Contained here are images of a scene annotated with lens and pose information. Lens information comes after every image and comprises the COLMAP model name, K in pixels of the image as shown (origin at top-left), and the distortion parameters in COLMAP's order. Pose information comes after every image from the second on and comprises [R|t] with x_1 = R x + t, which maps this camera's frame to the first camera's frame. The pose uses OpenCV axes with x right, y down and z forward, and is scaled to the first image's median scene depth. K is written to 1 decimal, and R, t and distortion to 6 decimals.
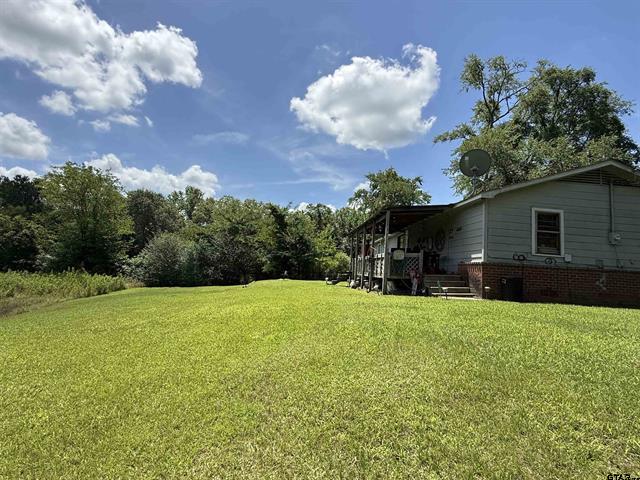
lens RADIAL K [[319.5, 0, 320.0], [0, 319.5, 240.0], [0, 0, 1]] dist [0.003264, 0.000021]
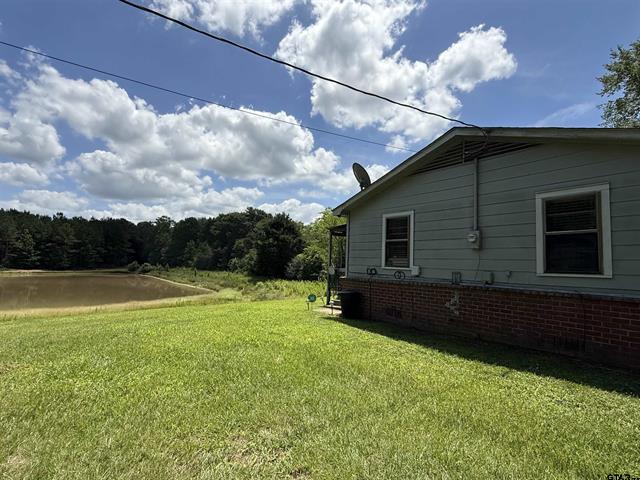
lens RADIAL K [[361.7, 0, 320.0], [0, 361.7, 240.0], [0, 0, 1]] dist [0.001141, -0.000039]
pose [[0.493245, -0.097441, -0.864416, 1.094480], [0.076172, 0.994728, -0.068666, 0.017991], [0.866549, -0.031975, 0.498067, 0.266069]]
